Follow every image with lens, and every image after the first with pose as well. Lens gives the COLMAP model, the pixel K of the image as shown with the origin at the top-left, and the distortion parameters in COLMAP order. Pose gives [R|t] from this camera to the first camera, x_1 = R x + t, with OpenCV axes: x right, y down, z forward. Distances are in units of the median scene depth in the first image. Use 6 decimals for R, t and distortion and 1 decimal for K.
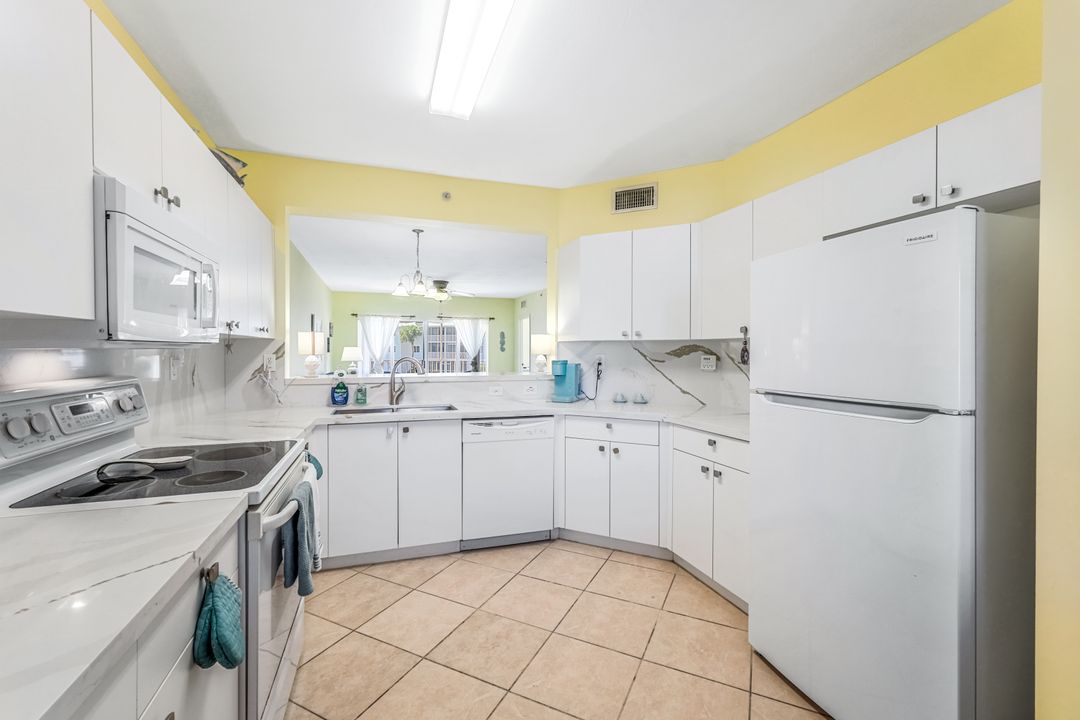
lens RADIAL K [[457.5, 0, 536.9], [0, 457.5, 356.3], [0, 0, 1]] dist [0.012600, -0.000055]
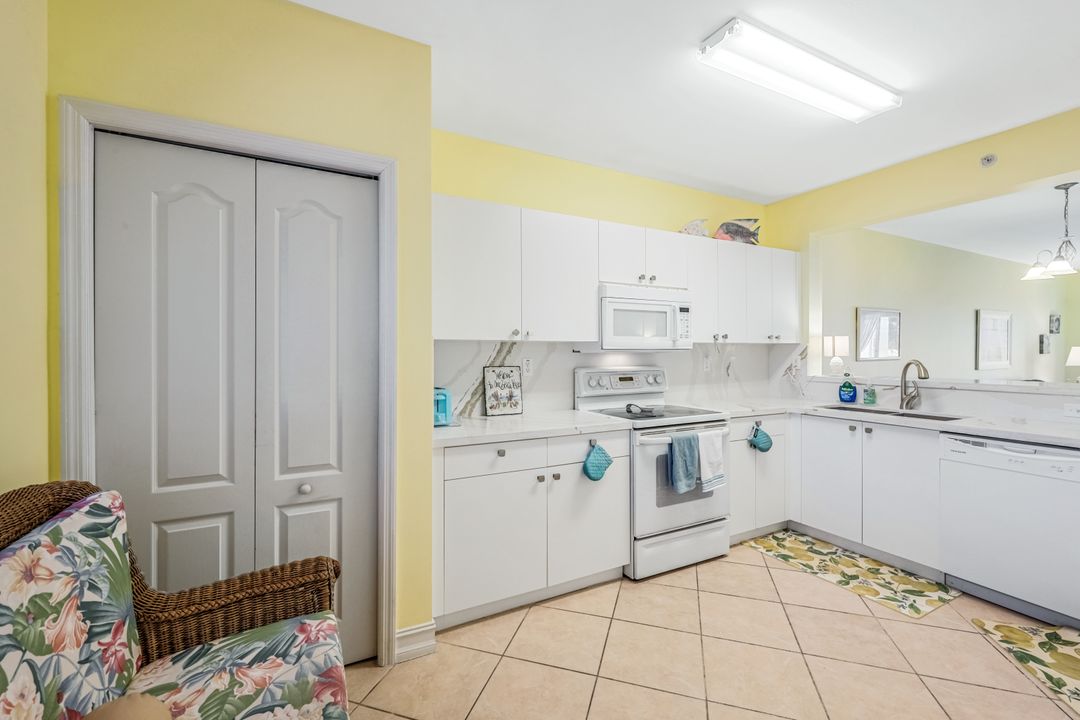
lens RADIAL K [[449.6, 0, 517.0], [0, 449.6, 353.0], [0, 0, 1]] dist [-0.001629, -0.000203]
pose [[0.129043, -0.003044, -0.991634, 0.517412], [-0.008001, 0.999960, -0.004111, -0.000543], [0.991607, 0.008465, 0.129013, 0.086027]]
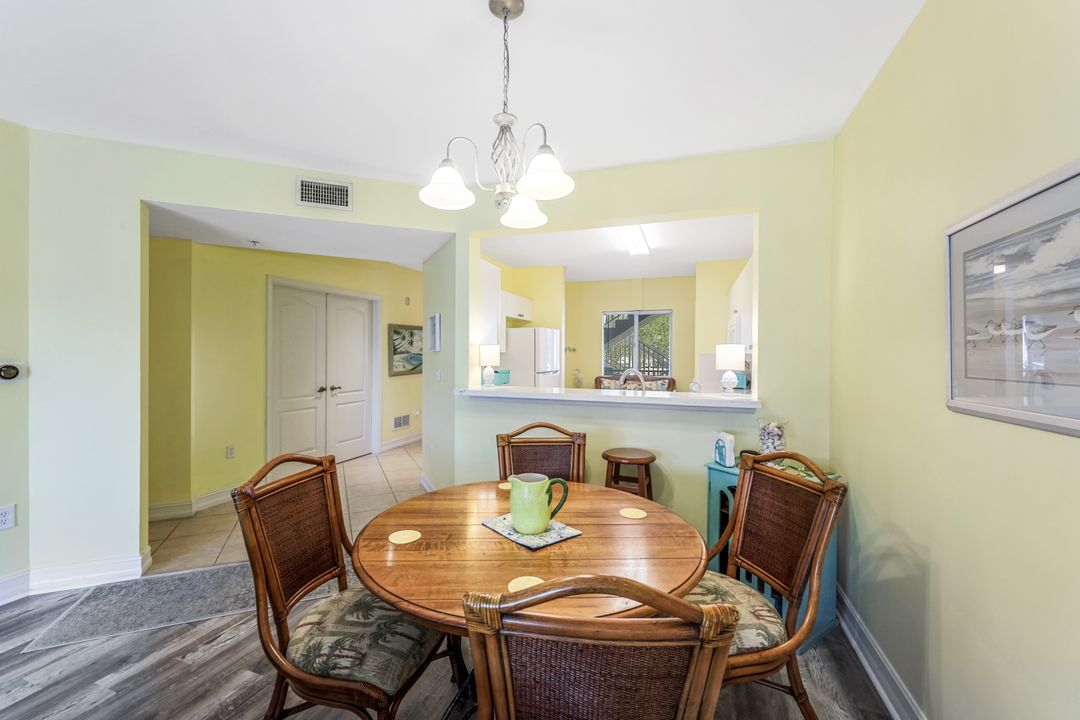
lens RADIAL K [[434.1, 0, 536.3], [0, 434.1, 353.8], [0, 0, 1]] dist [-0.003361, -0.000236]
pose [[-0.782134, -0.008147, 0.623057, -0.741802], [0.000045, 0.999914, 0.013131, -0.048077], [-0.623110, 0.010299, -0.782066, 1.944667]]
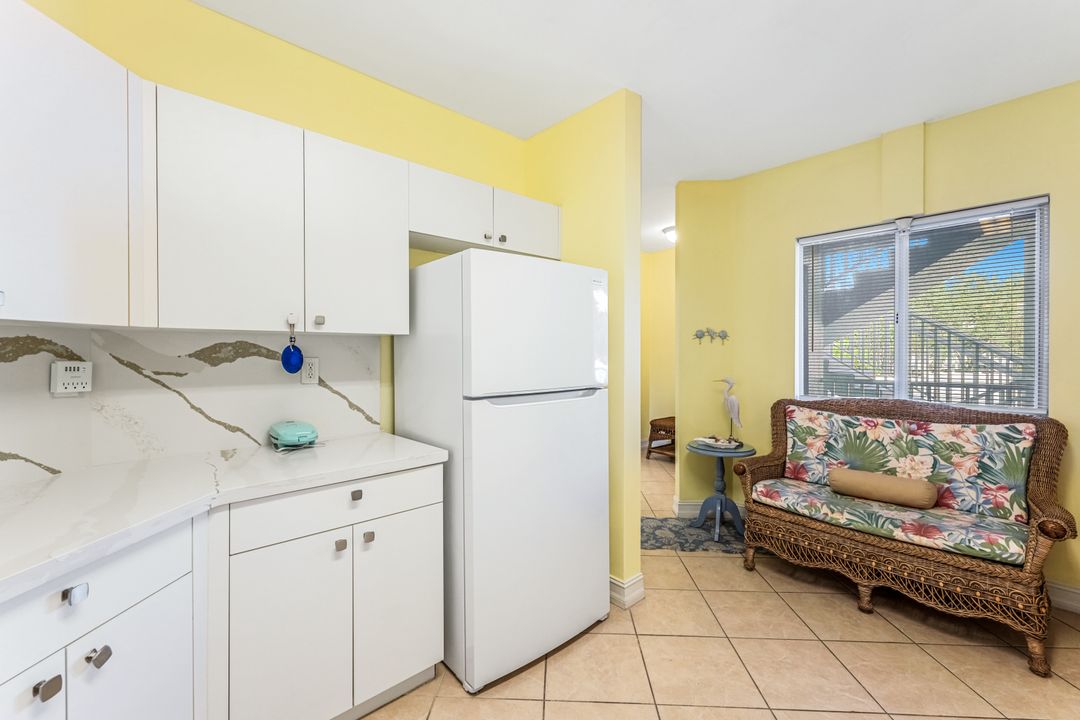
lens RADIAL K [[447.4, 0, 537.2], [0, 447.4, 355.7], [0, 0, 1]] dist [-0.001482, -0.000049]
pose [[-0.393445, -0.006136, 0.919328, -0.217155], [0.012102, 0.999857, 0.011853, -0.007306], [-0.919268, 0.015789, -0.393314, 0.754872]]
